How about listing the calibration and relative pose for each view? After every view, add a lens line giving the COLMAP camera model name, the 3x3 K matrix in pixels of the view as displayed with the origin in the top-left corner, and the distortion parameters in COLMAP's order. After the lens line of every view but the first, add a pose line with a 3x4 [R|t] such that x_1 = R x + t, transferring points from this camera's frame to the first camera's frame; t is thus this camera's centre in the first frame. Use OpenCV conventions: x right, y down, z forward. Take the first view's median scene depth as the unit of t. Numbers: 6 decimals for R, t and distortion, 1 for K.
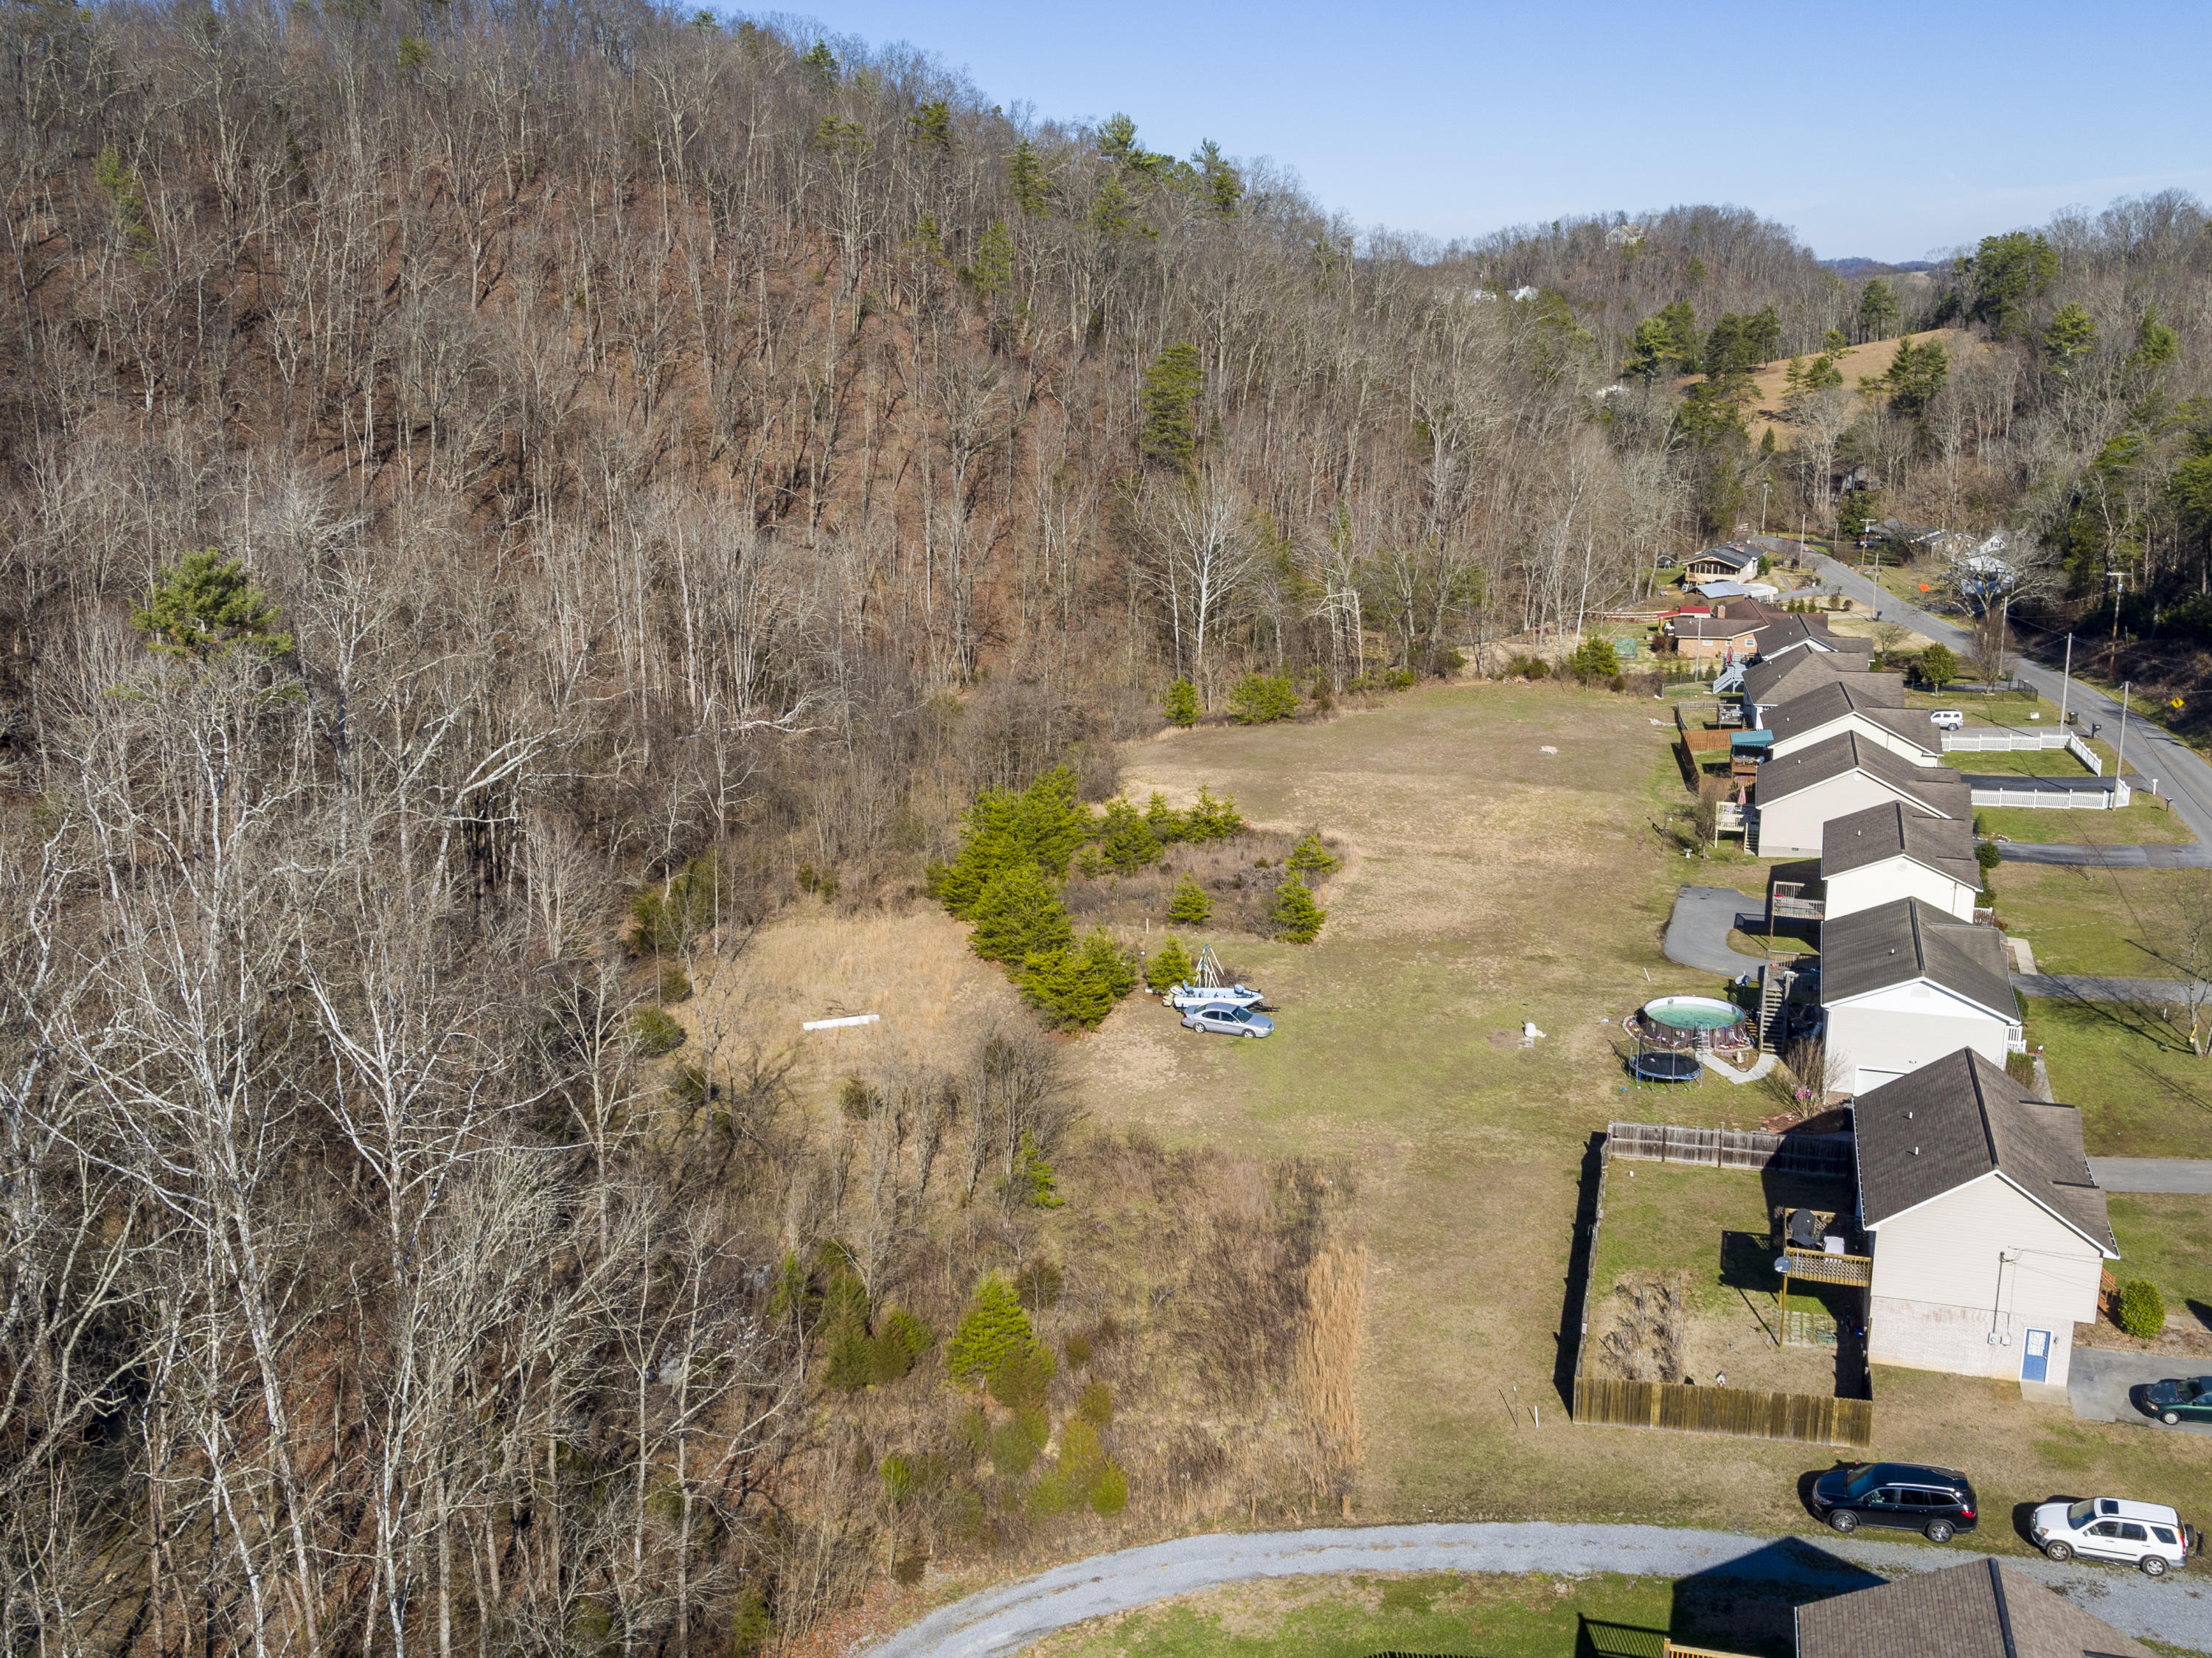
lens RADIAL K [[2006.4, 0, 1106.0], [0, 2006.4, 829.0], [0, 0, 1]] dist [-0.001863, 0.019138]
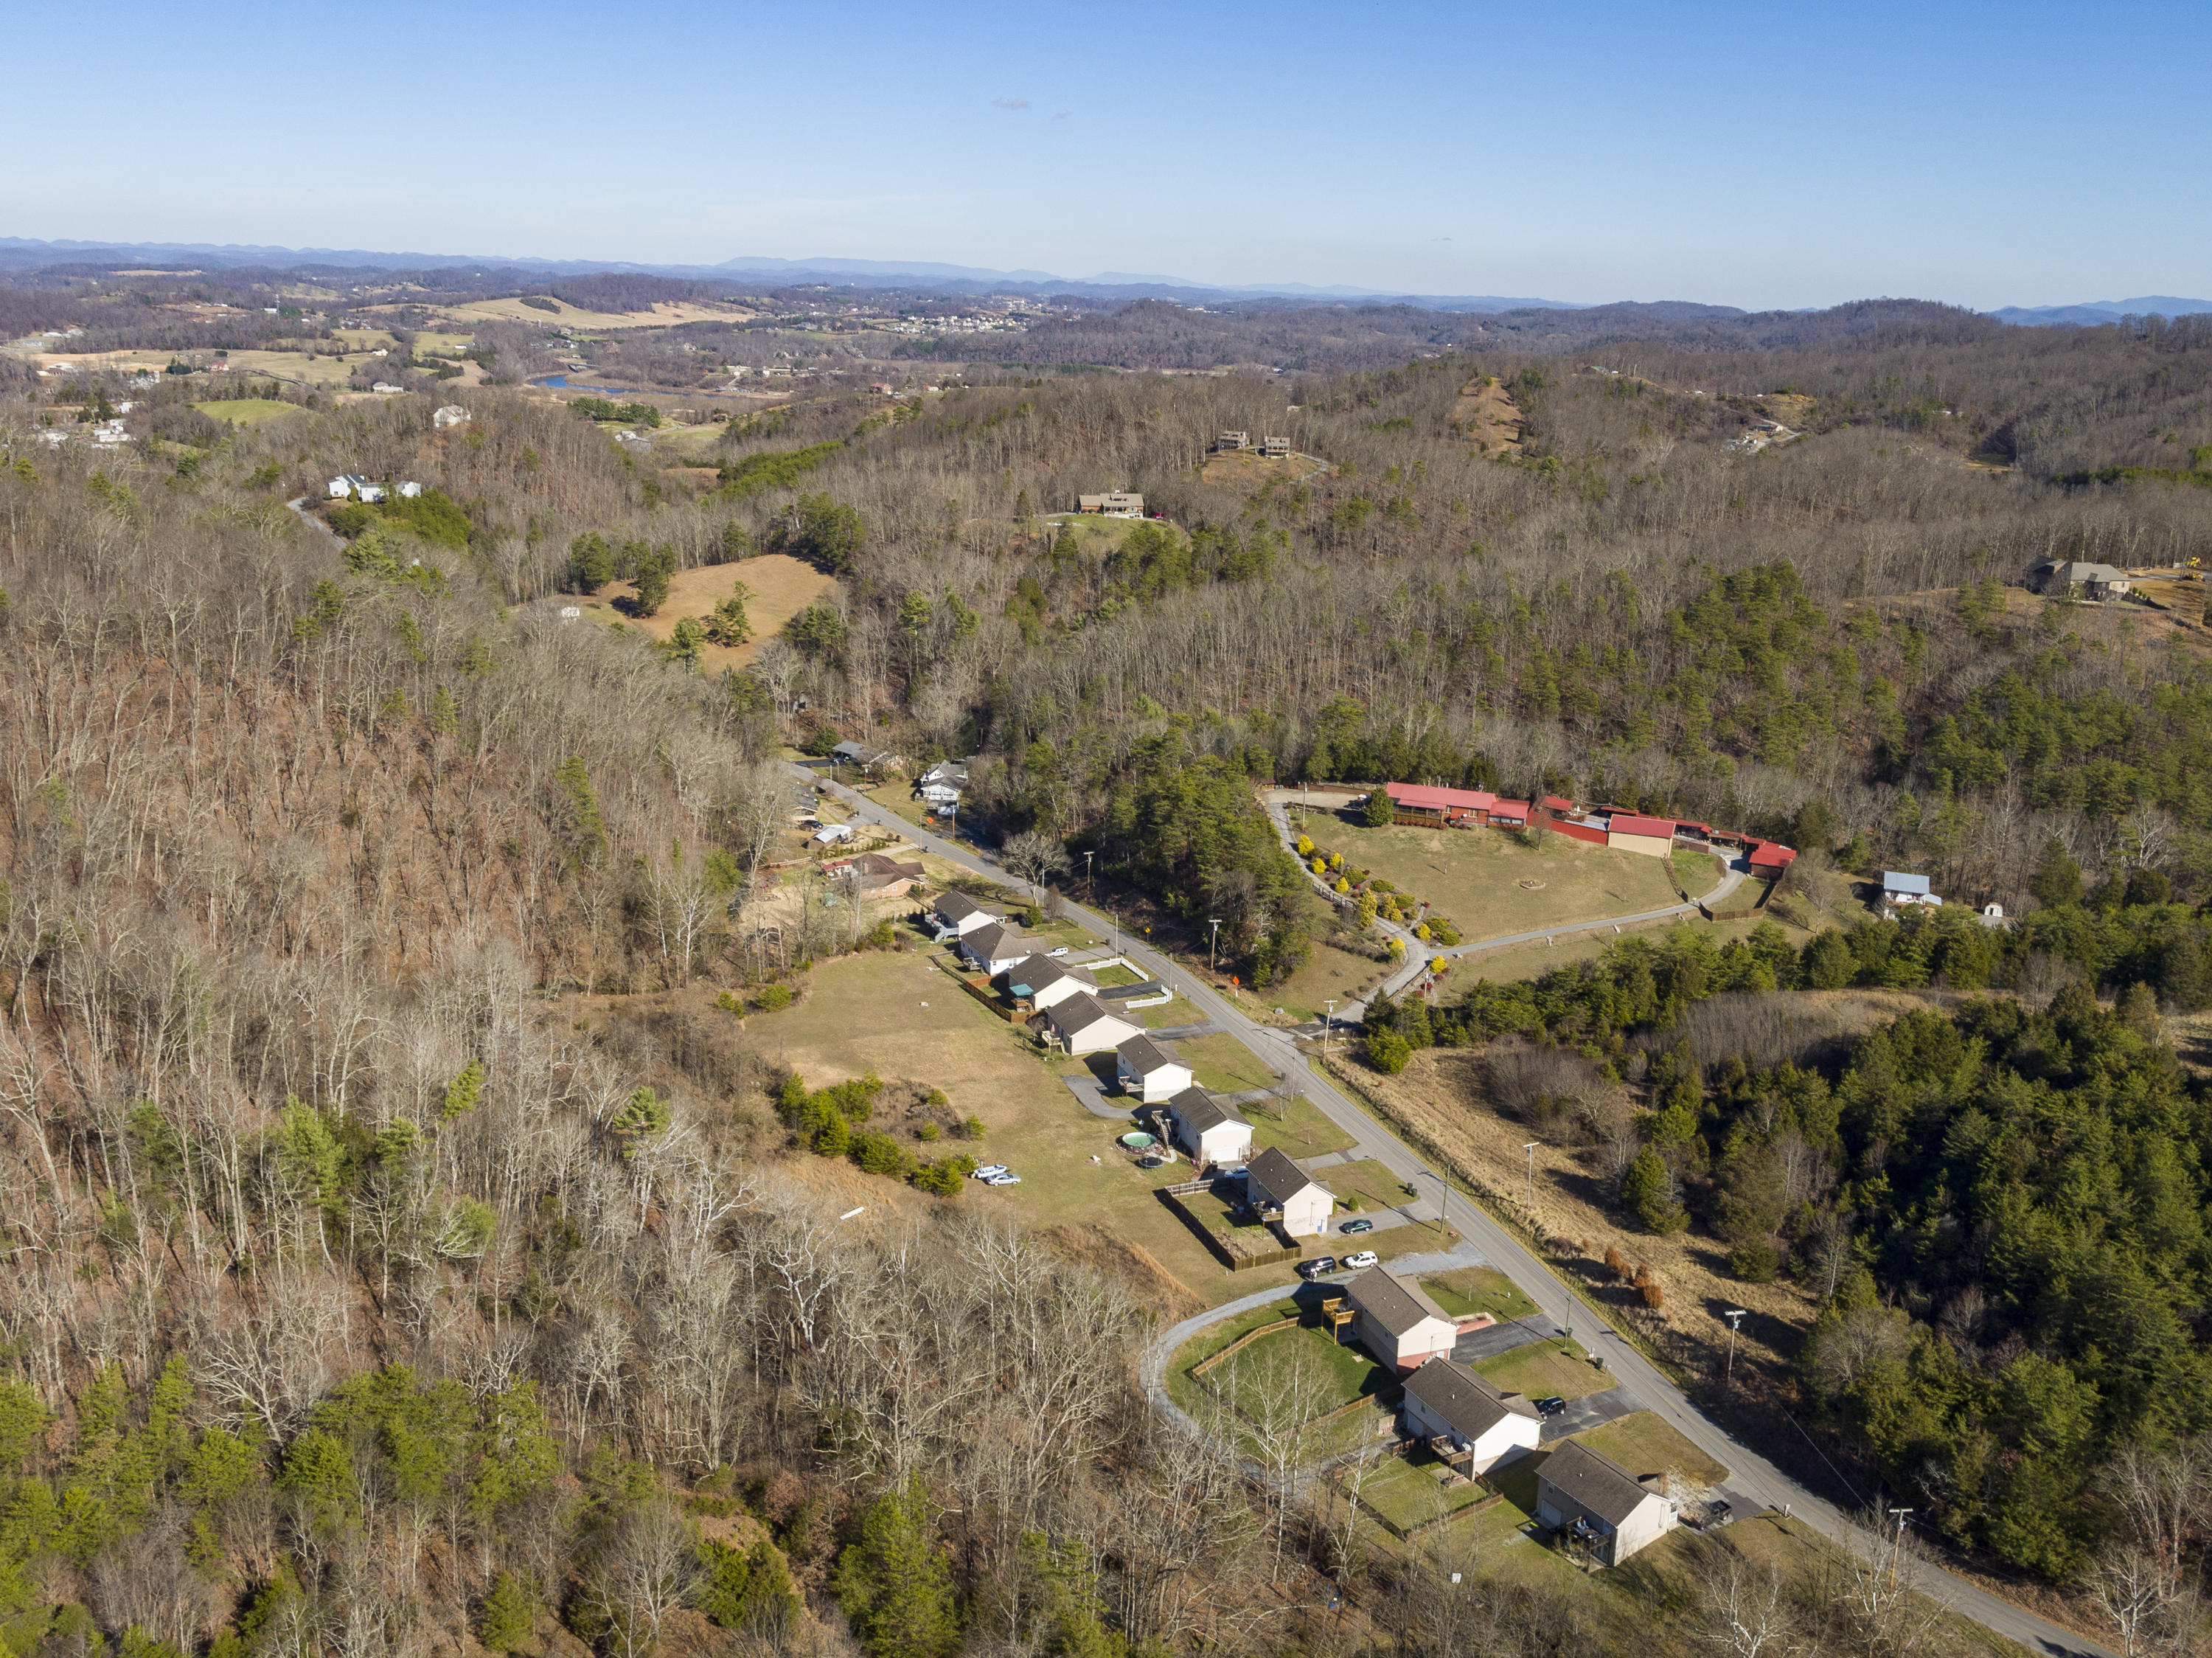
lens RADIAL K [[2006.4, 0, 1106.0], [0, 2006.4, 829.0], [0, 0, 1]] dist [-0.001863, 0.019138]
pose [[0.784101, -0.122250, 0.608474, -2.149059], [0.115528, 0.992023, 0.050437, -0.749665], [-0.609786, 0.030748, 0.791969, -1.864108]]
